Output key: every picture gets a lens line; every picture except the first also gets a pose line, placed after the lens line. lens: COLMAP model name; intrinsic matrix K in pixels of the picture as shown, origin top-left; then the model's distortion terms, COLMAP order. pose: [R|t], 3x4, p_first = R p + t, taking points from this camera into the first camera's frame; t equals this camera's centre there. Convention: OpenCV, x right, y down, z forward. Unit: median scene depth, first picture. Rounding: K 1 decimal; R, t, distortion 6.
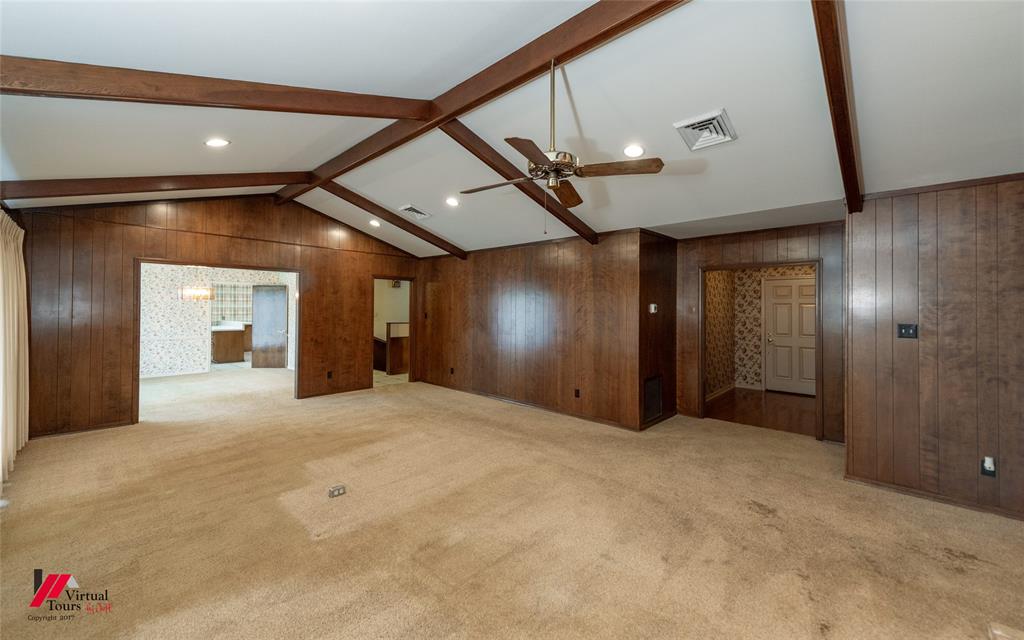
lens RADIAL K [[406.4, 0, 512.6], [0, 406.4, 303.0], [0, 0, 1]] dist [-0.000005, -0.000005]
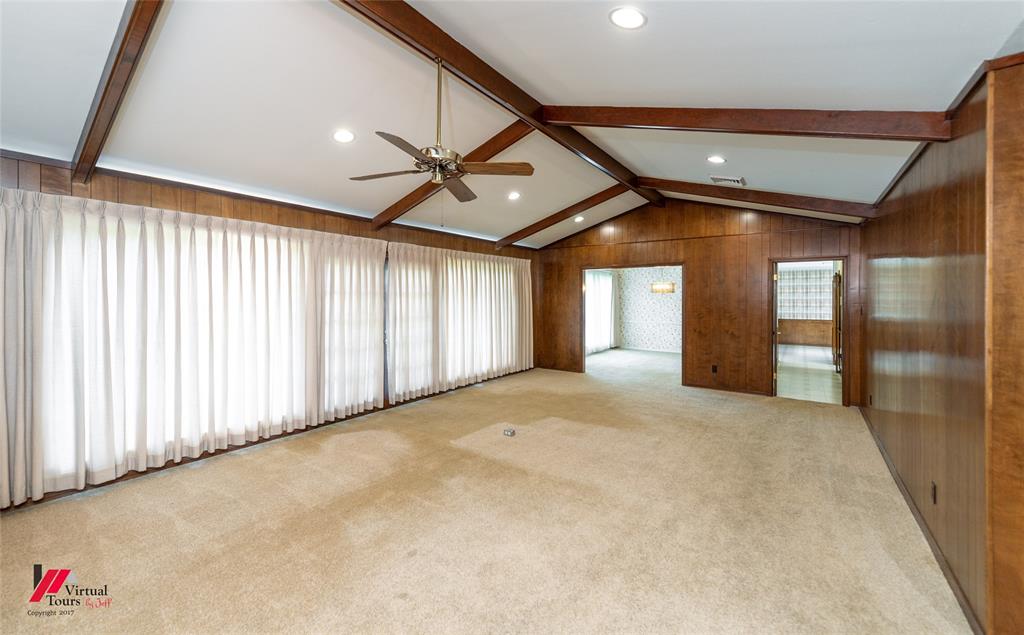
lens RADIAL K [[400.9, 0, 512.6], [0, 400.9, 300.0], [0, 0, 1]] dist [-0.000129, -0.000006]
pose [[0.140131, -0.003570, -0.990127, 0.425150], [0.007783, 0.999967, -0.002504, 0.013048], [0.990102, -0.007355, 0.140154, 0.402247]]
